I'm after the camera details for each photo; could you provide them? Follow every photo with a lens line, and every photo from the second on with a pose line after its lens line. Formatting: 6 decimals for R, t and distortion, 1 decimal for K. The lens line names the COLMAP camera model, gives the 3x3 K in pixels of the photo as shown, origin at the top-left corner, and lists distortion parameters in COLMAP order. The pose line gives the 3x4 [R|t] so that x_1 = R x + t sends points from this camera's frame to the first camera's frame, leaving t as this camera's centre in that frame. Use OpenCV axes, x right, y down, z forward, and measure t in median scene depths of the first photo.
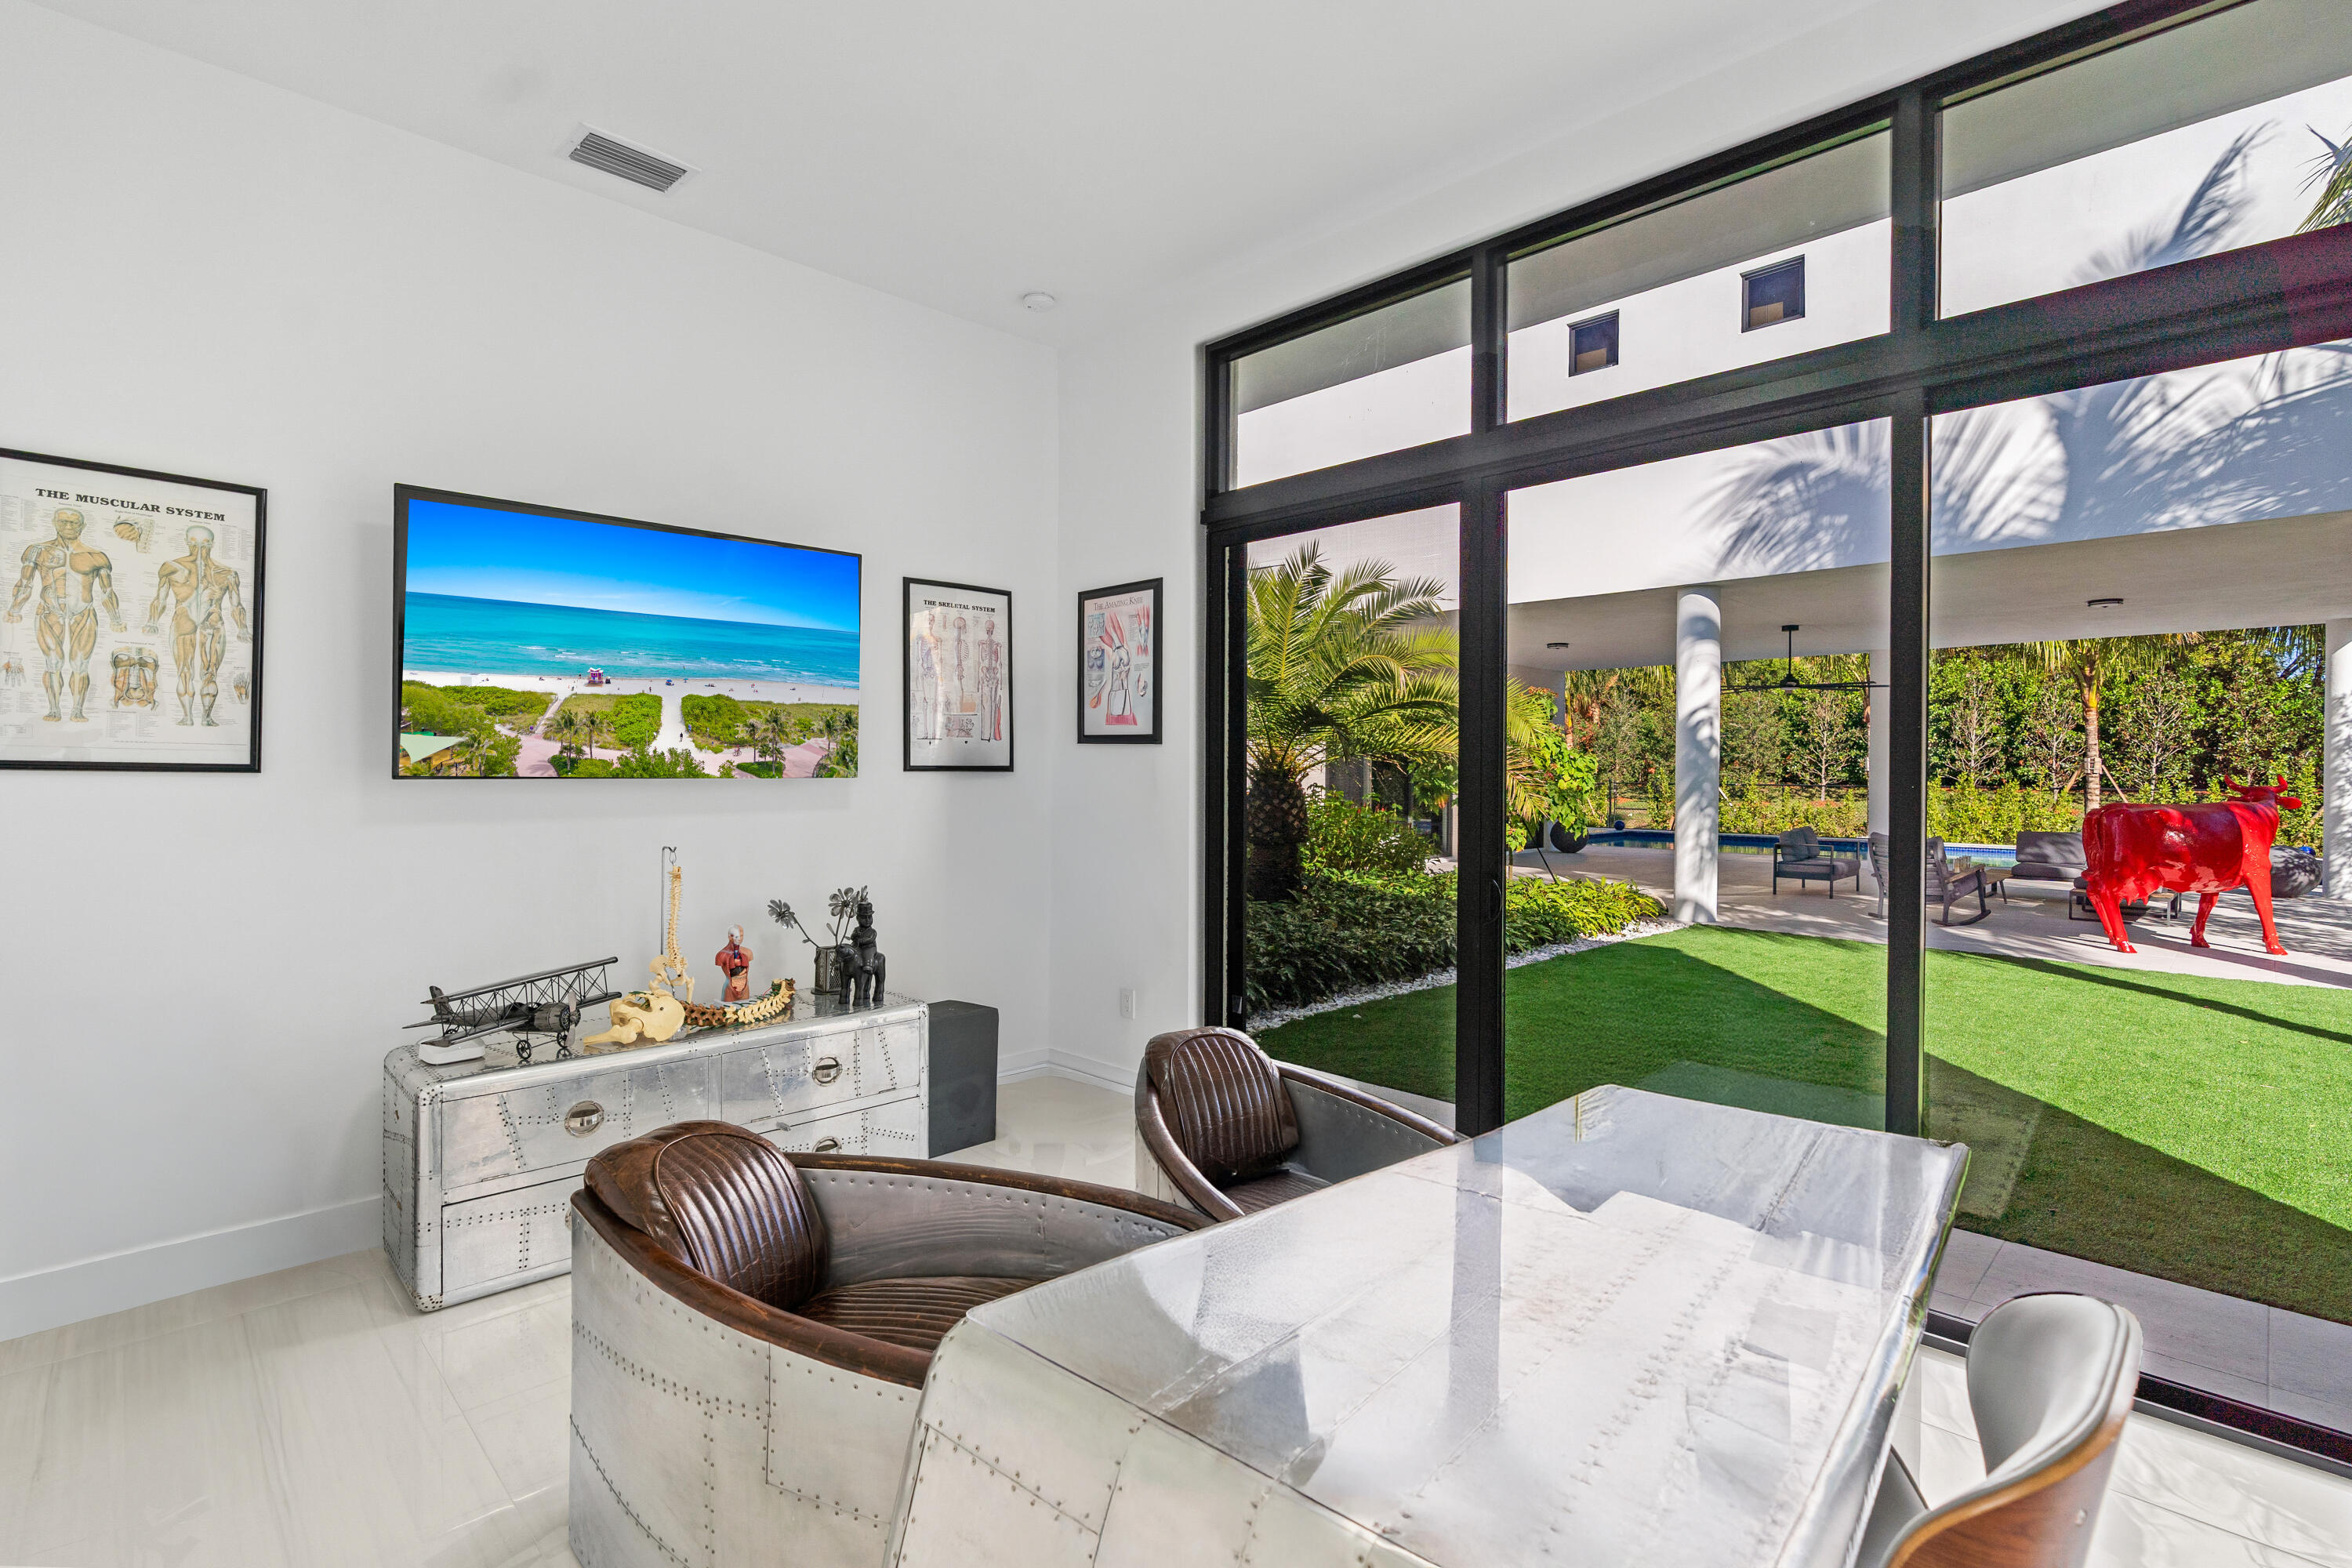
lens RADIAL K [[1108.1, 0, 1159.1], [0, 1108.1, 771.4], [0, 0, 1]] dist [0.001392, 0.000217]
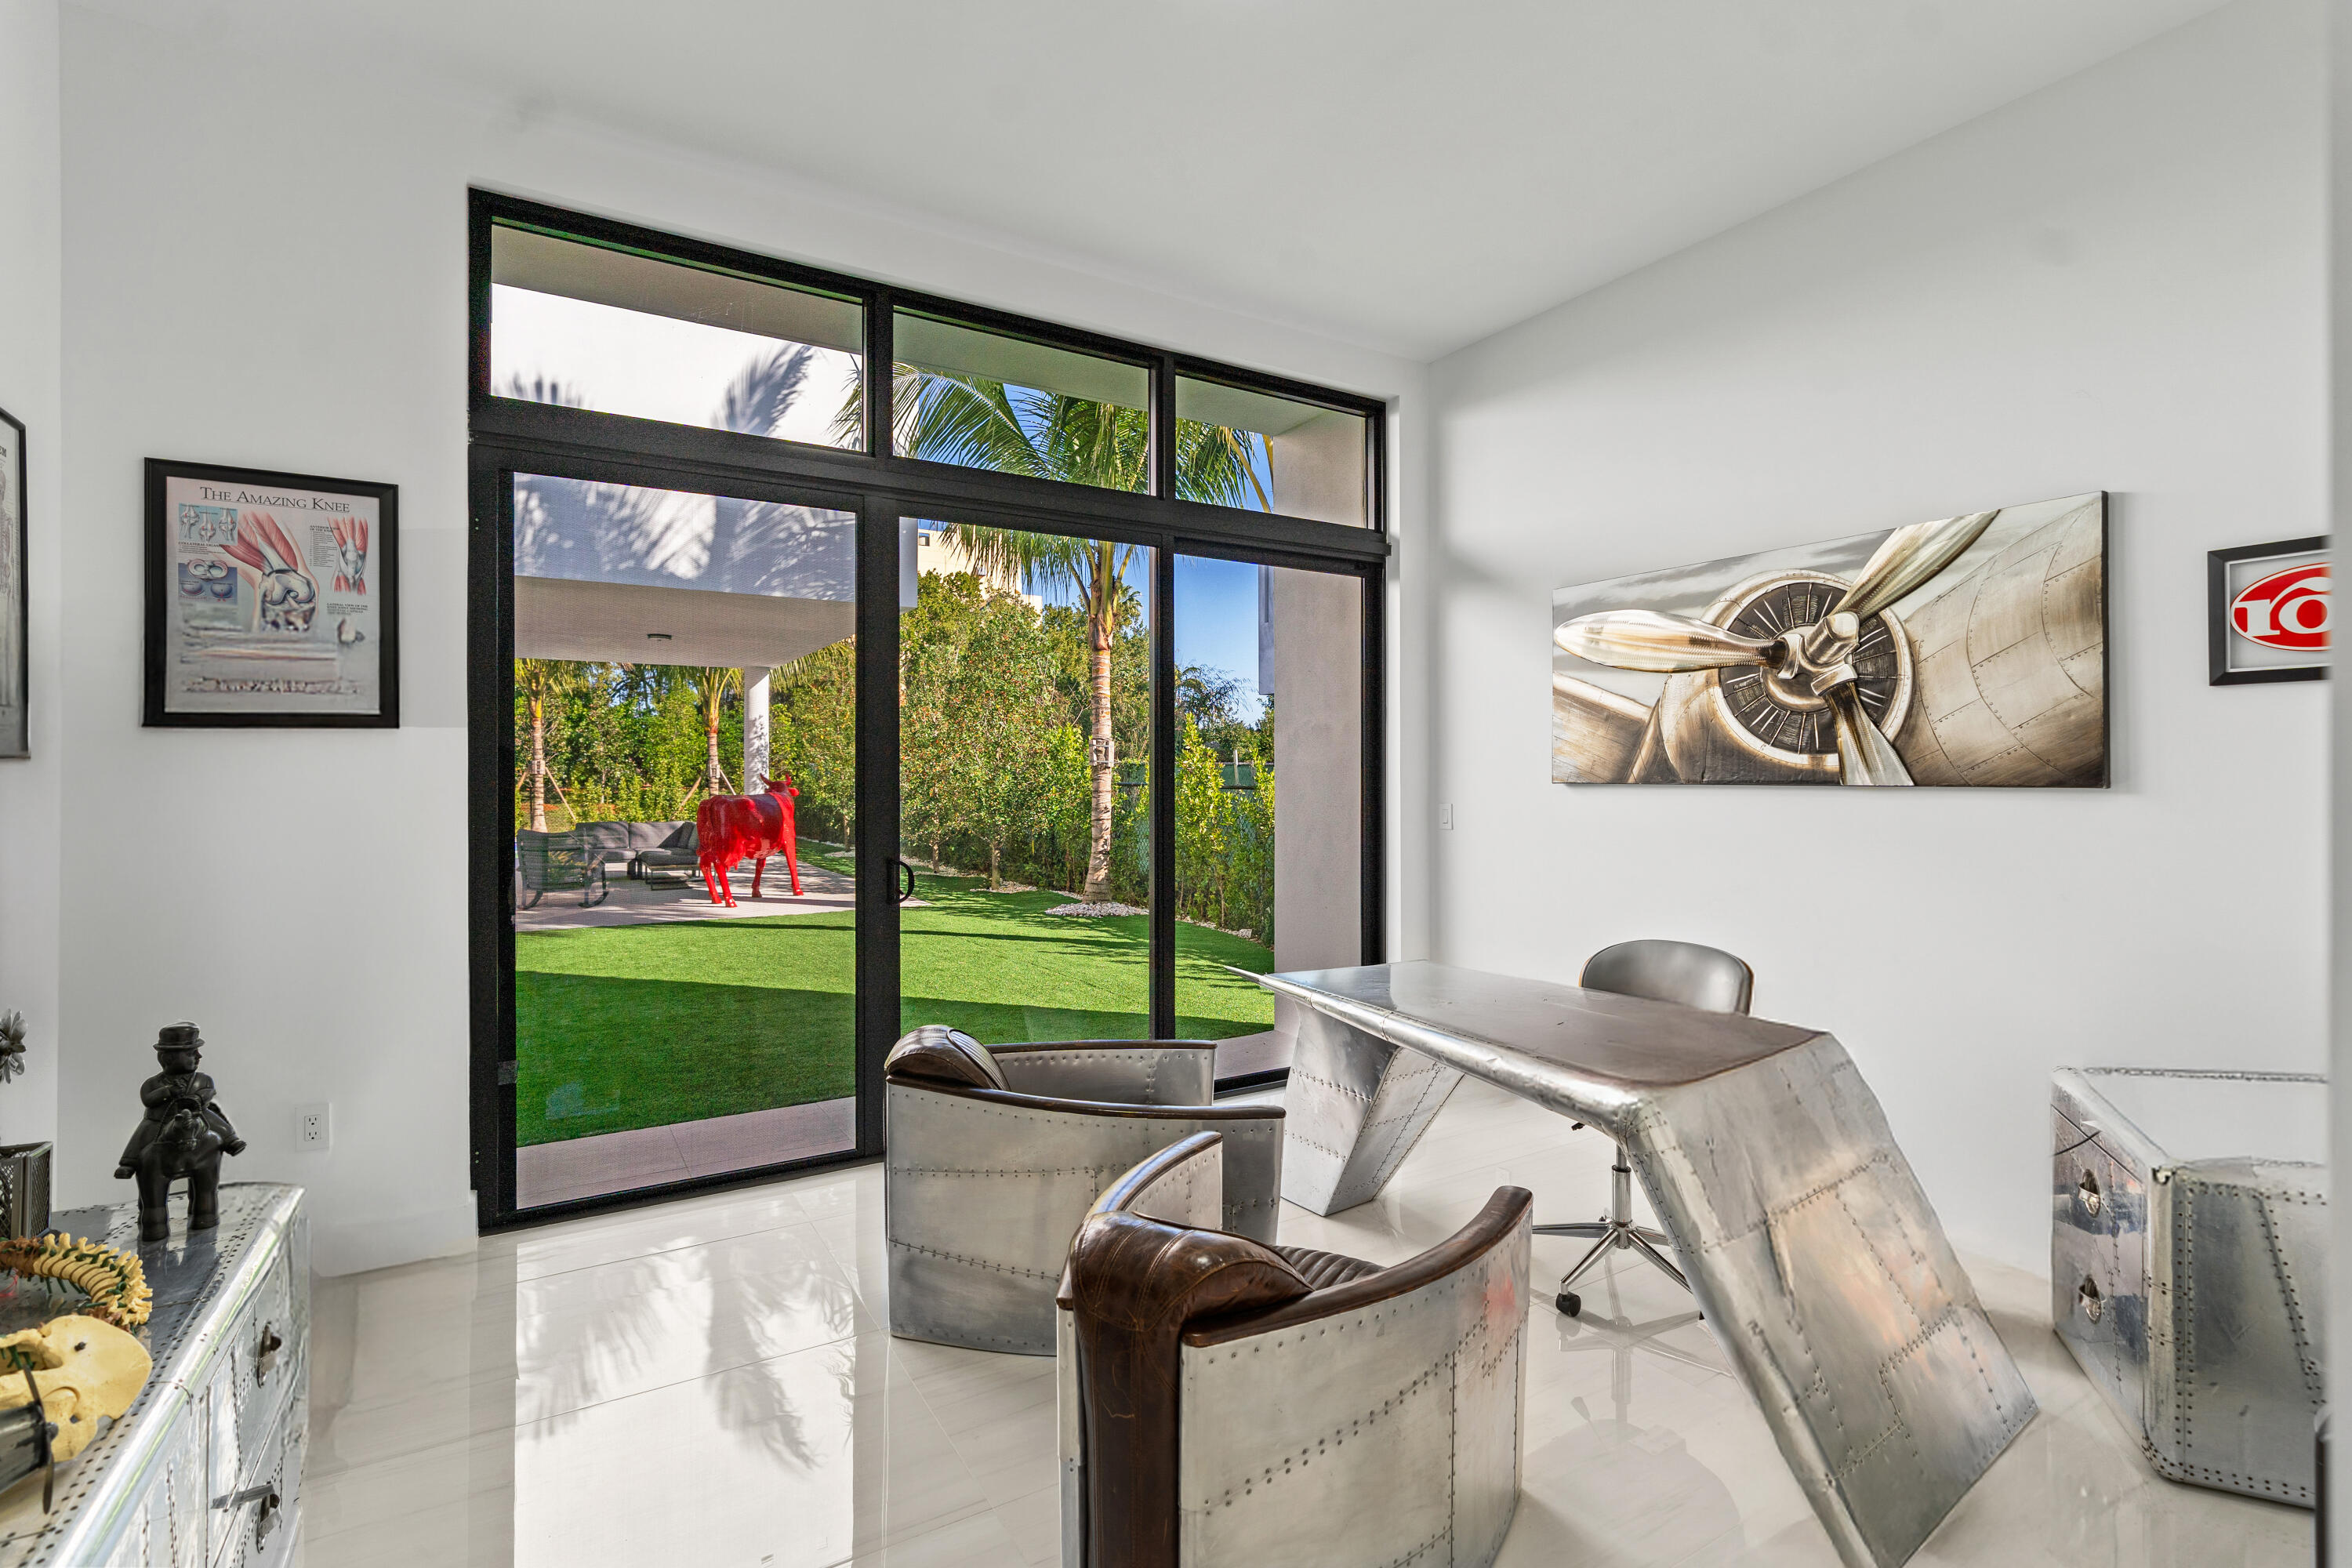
lens RADIAL K [[1108.1, 0, 1159.1], [0, 1108.1, 771.4], [0, 0, 1]] dist [0.001392, 0.000217]
pose [[0.216302, -0.002344, 0.976324, -0.537244], [0.006035, 0.999981, 0.001064, 0.004074], [-0.976308, 0.005662, 0.216312, 0.373038]]
